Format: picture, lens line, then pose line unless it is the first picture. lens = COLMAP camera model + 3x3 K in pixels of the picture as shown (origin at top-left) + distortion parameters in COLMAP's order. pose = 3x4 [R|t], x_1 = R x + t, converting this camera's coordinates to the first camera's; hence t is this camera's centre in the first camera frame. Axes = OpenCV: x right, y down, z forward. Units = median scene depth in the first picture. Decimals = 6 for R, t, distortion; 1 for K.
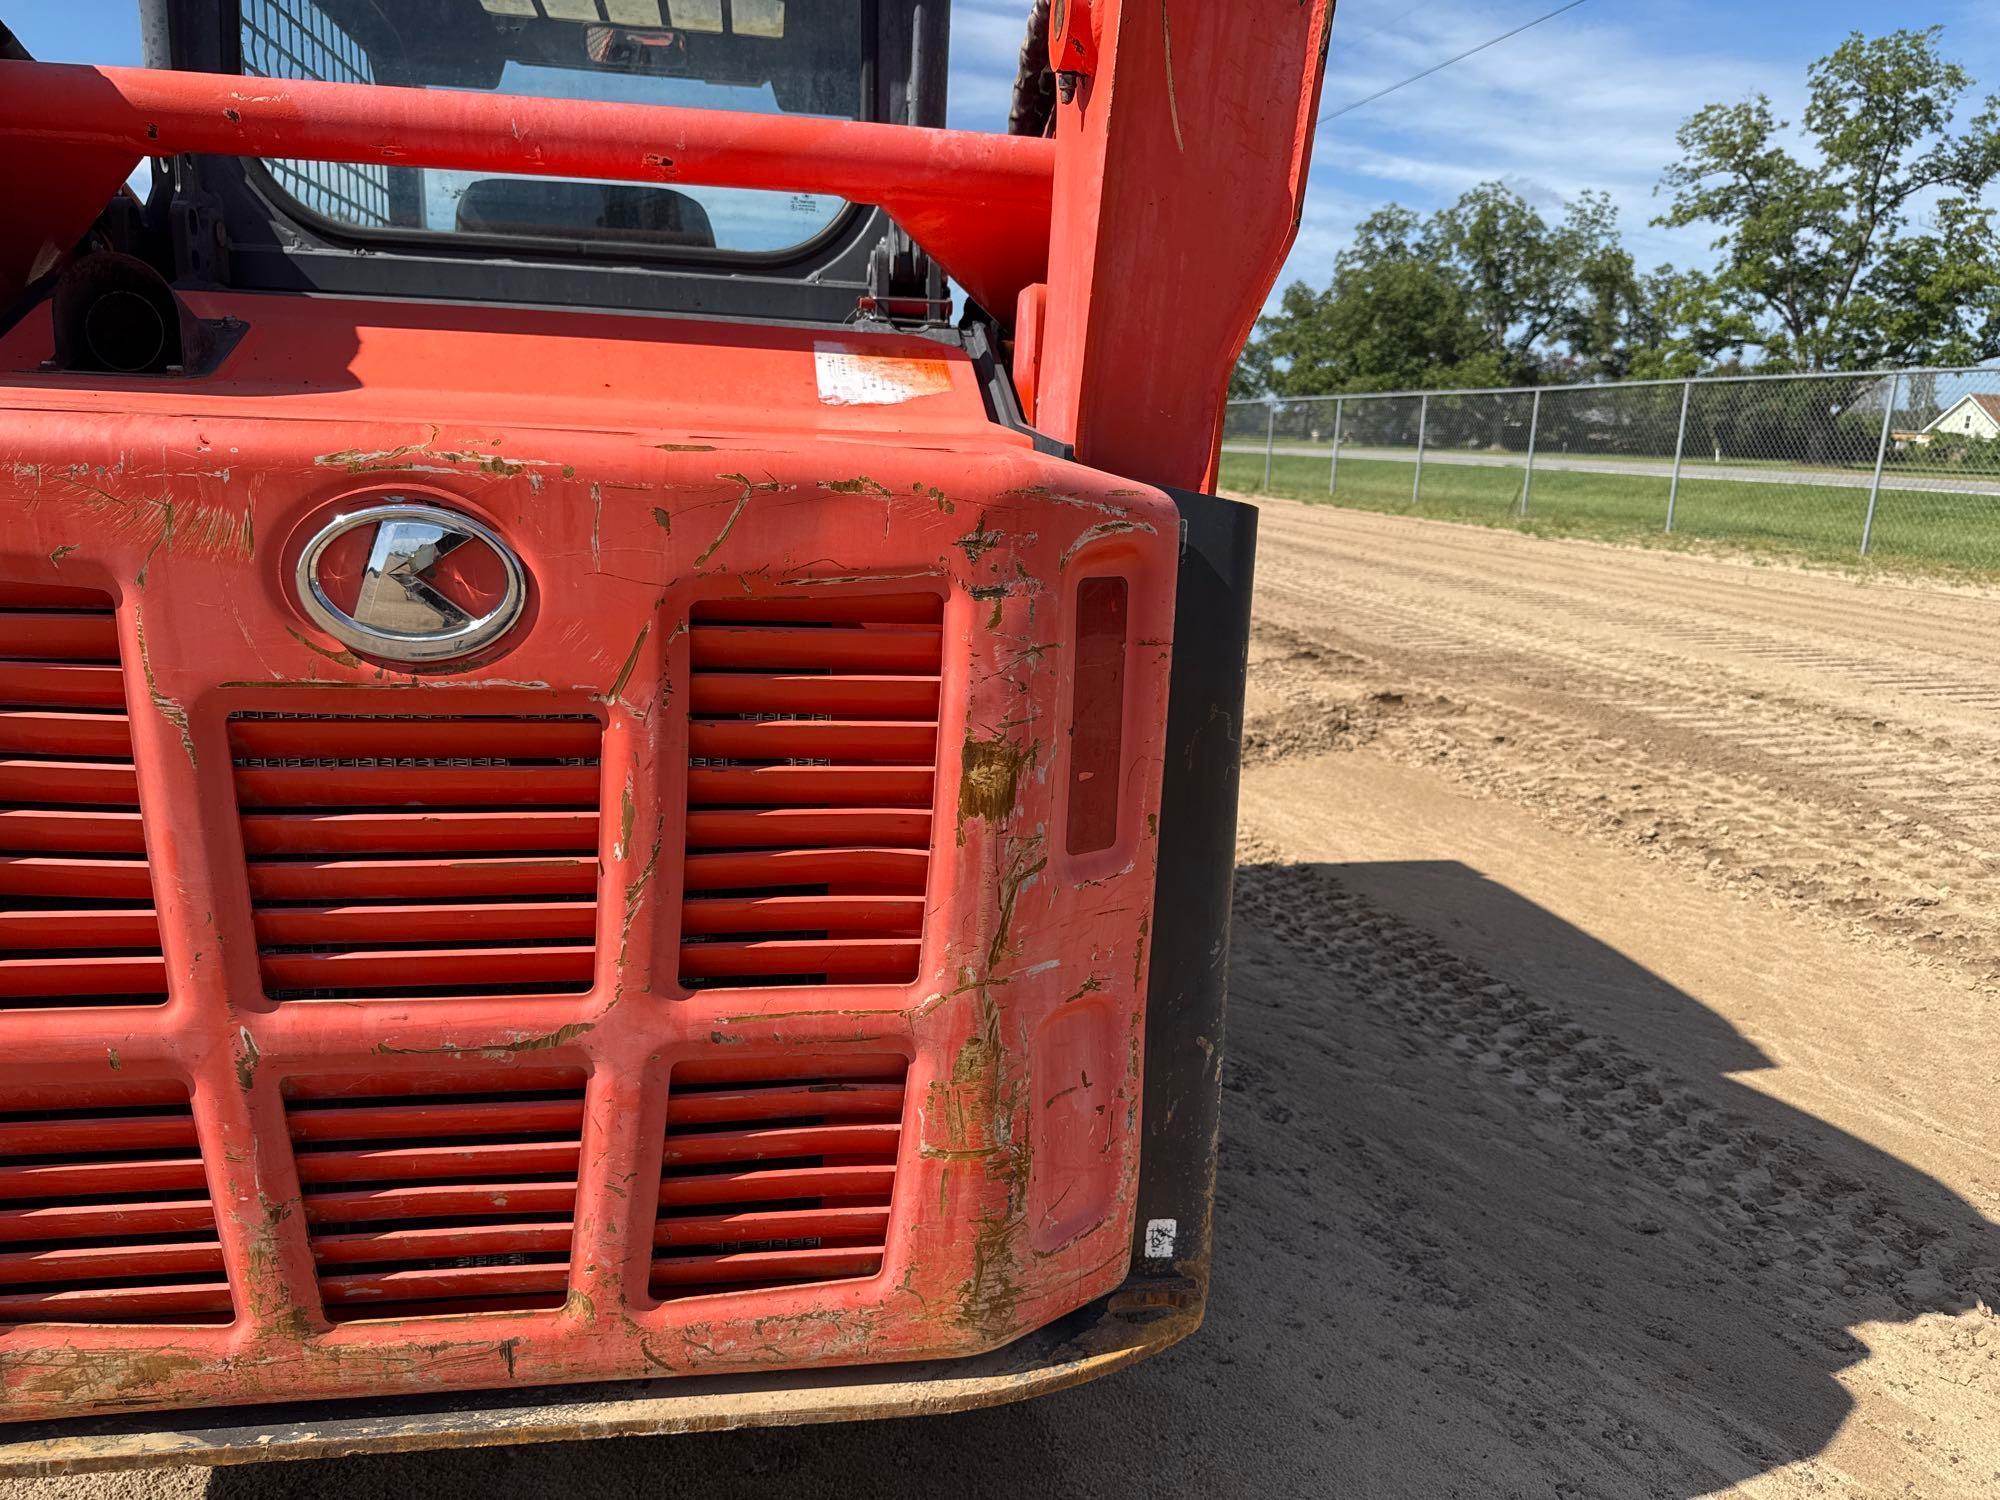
lens RADIAL K [[1412.0, 0, 992.4], [0, 1412.0, 744.7], [0, 0, 1]] dist [0.106360, -0.192467]
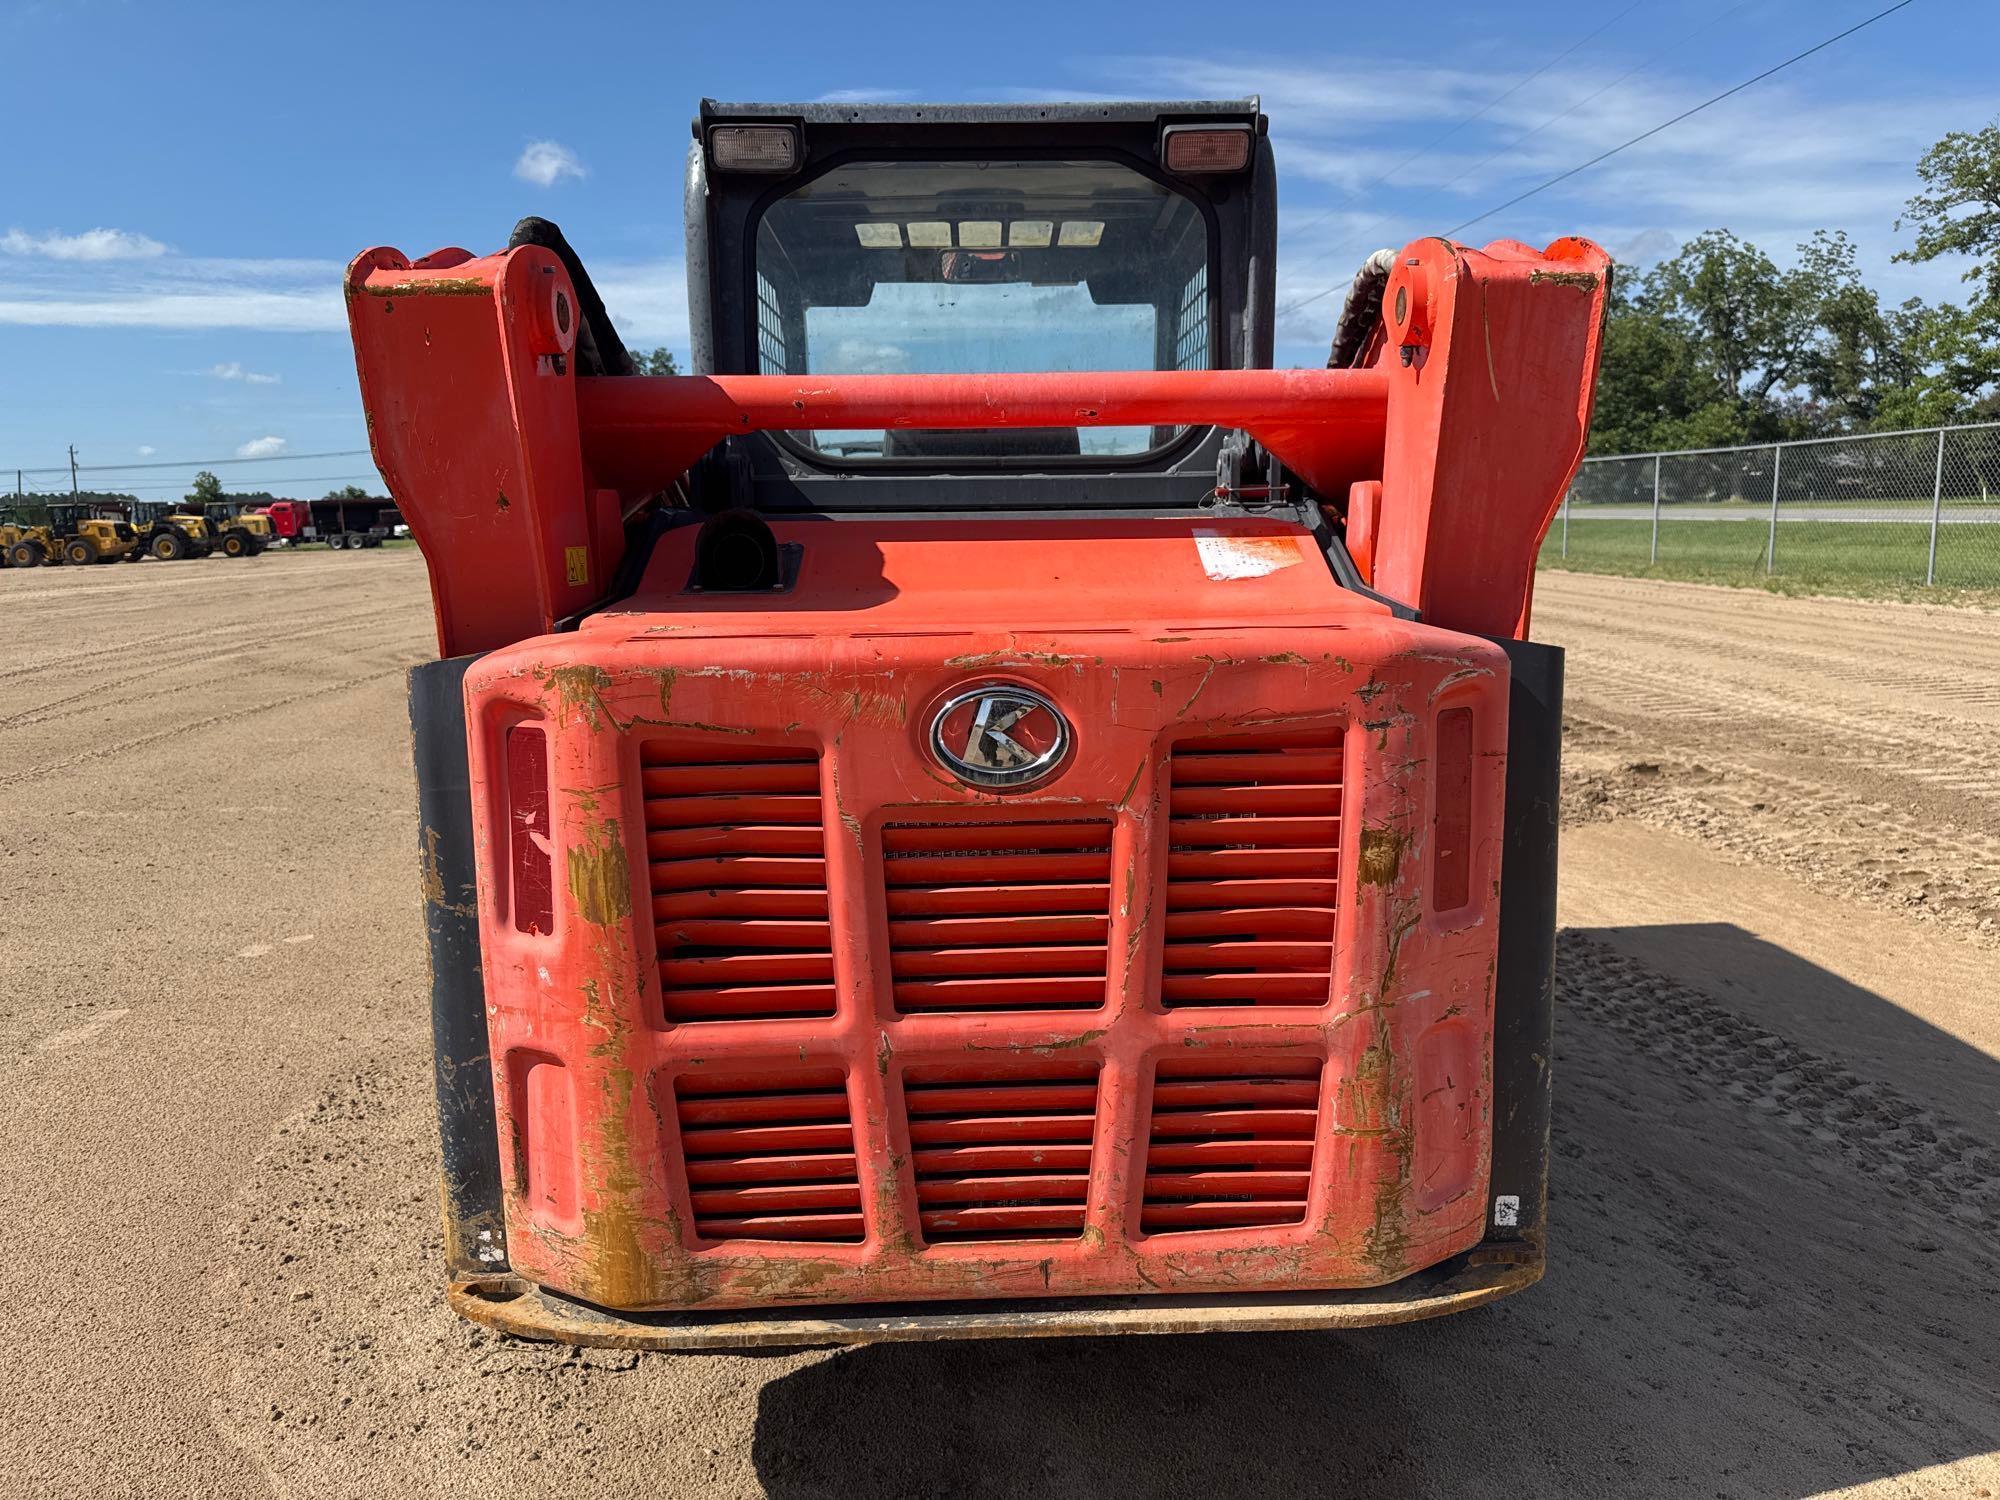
lens RADIAL K [[1402.8, 0, 1017.6], [0, 1402.8, 749.2], [0, 0, 1]] dist [0.093898, -0.130287]
pose [[0.990352, -0.032035, -0.134819, -0.147253], [0.024965, 0.998239, -0.053806, -0.014164], [0.136306, 0.049921, 0.989408, -0.389753]]
